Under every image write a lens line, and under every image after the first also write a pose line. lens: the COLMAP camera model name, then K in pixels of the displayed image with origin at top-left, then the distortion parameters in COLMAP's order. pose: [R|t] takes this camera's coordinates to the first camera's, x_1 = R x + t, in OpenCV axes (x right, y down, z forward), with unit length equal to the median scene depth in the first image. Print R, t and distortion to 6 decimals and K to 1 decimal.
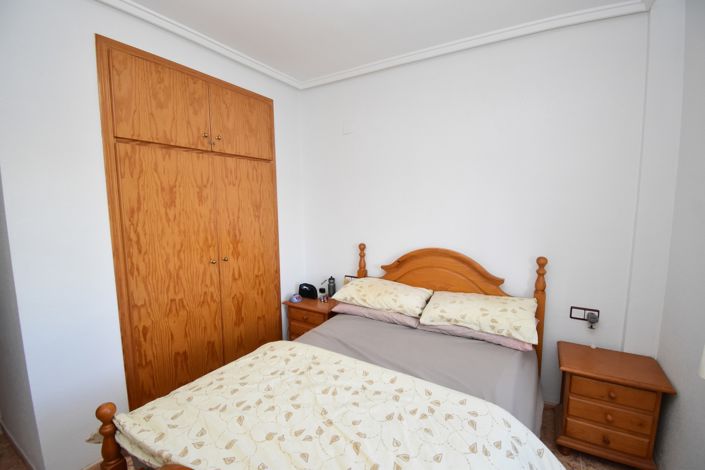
lens RADIAL K [[310.7, 0, 352.5], [0, 310.7, 235.0], [0, 0, 1]] dist [-0.002937, -0.000240]
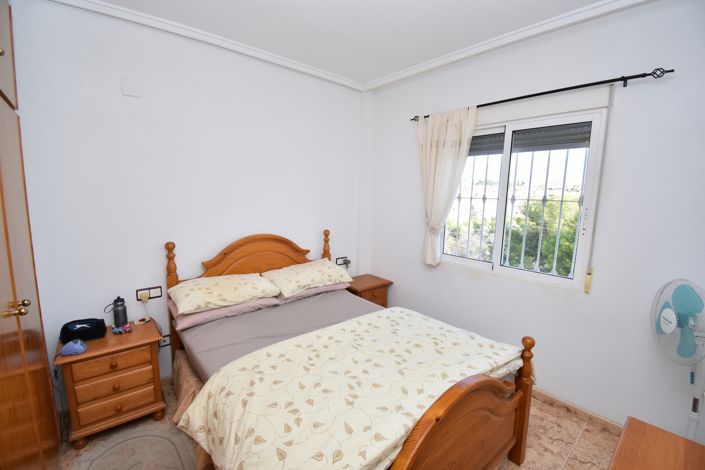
lens RADIAL K [[310.7, 0, 352.5], [0, 310.7, 235.0], [0, 0, 1]] dist [-0.002937, -0.000240]
pose [[0.306196, -0.121225, 0.944218, -0.760297], [0.077495, 0.991741, 0.102195, -0.050763], [-0.948809, 0.041880, 0.313062, 0.368650]]
